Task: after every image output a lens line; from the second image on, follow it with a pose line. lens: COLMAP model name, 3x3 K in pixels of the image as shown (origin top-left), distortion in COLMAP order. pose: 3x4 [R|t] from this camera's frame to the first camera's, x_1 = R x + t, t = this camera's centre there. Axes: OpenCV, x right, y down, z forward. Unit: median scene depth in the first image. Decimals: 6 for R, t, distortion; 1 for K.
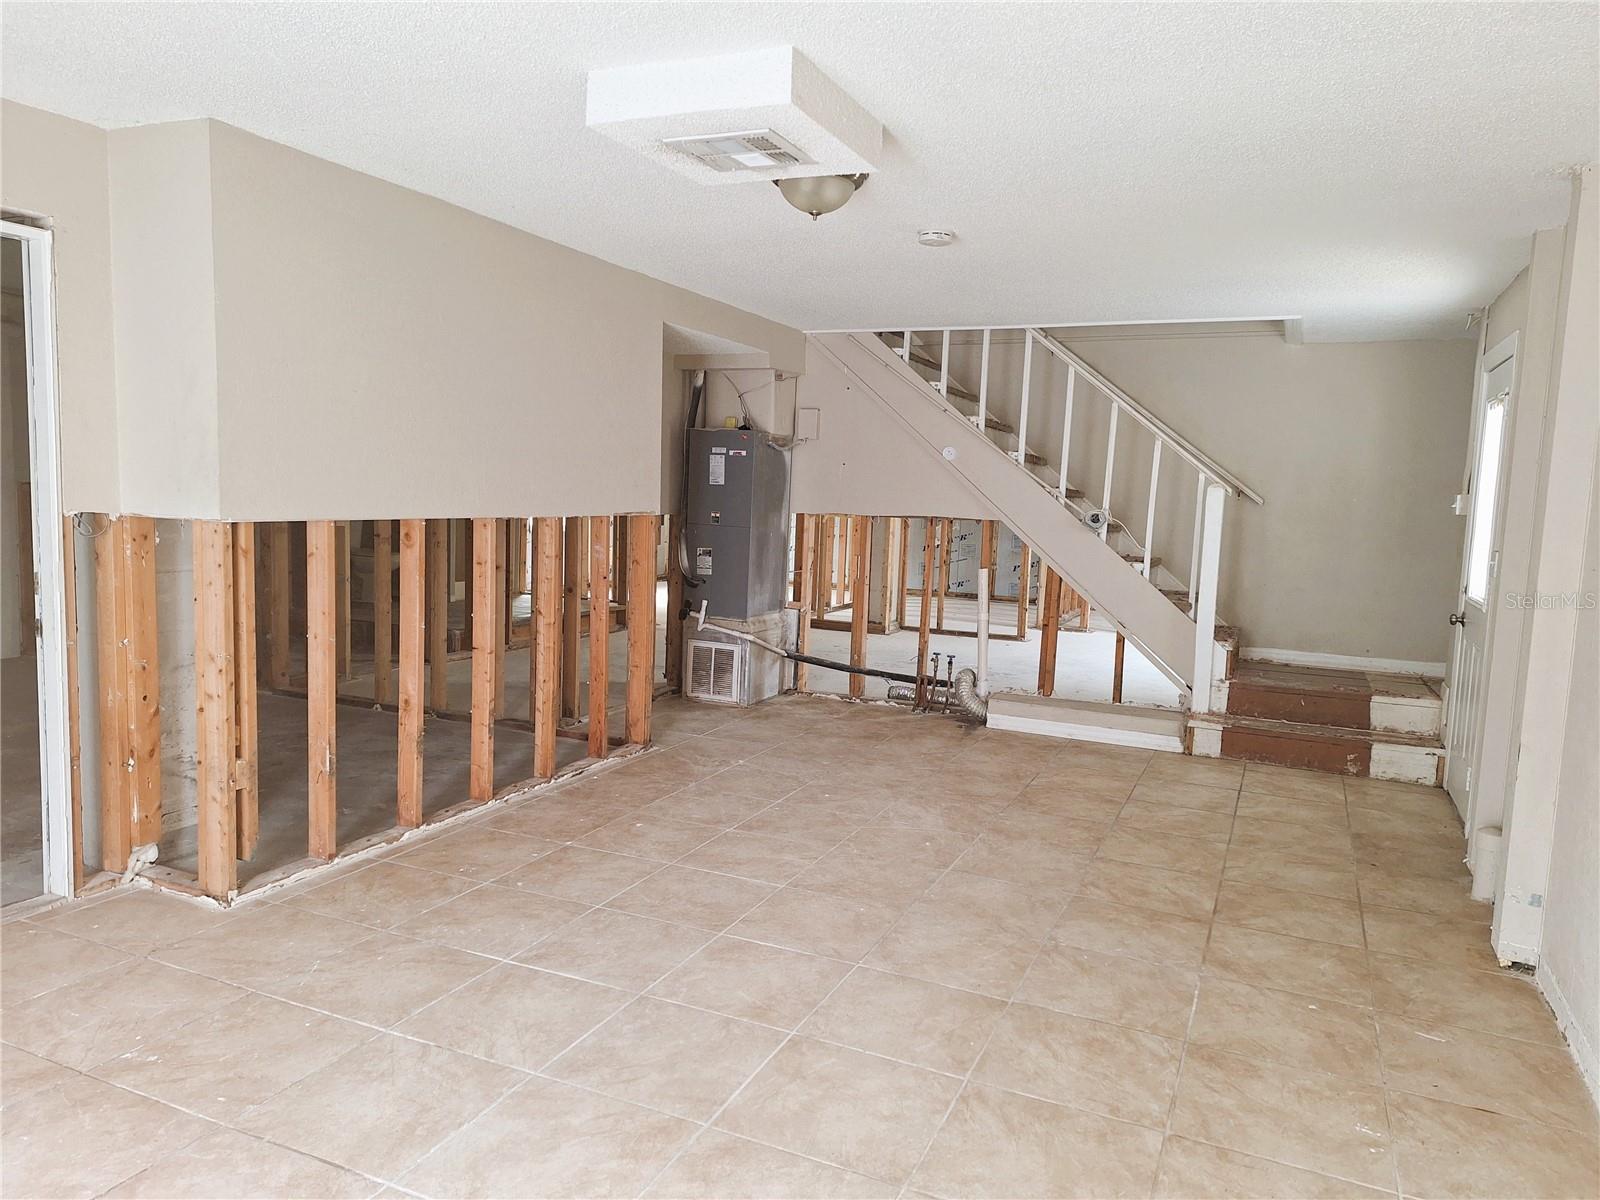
lens RADIAL K [[1094.7, 0, 800.3], [0, 1094.7, 603.0], [0, 0, 1]] dist [0.054334, -0.057580]
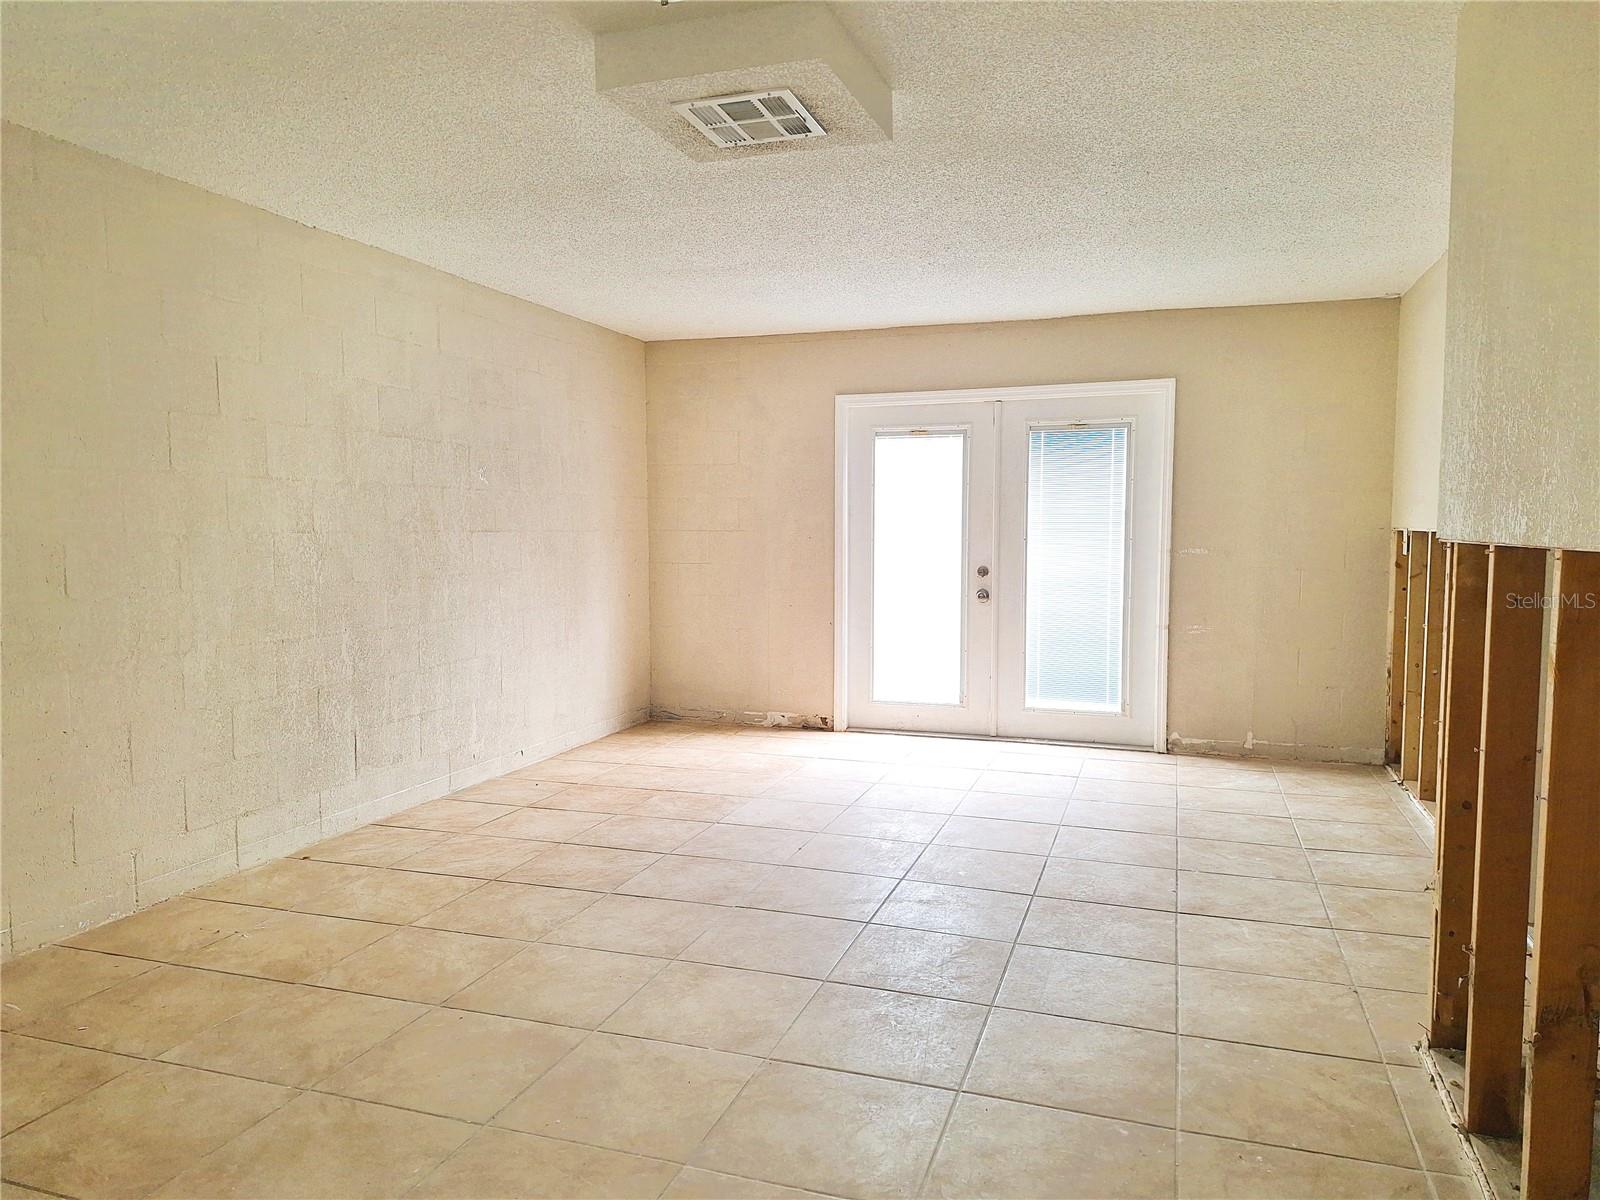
lens RADIAL K [[1094.7, 0, 800.3], [0, 1094.7, 601.1], [0, 0, 1]] dist [0.054334, -0.057580]
pose [[-0.994434, -0.033420, -0.099924, -0.009901], [-0.050648, 0.983230, 0.175197, -0.158840], [0.092393, 0.179283, -0.979449, 1.890593]]
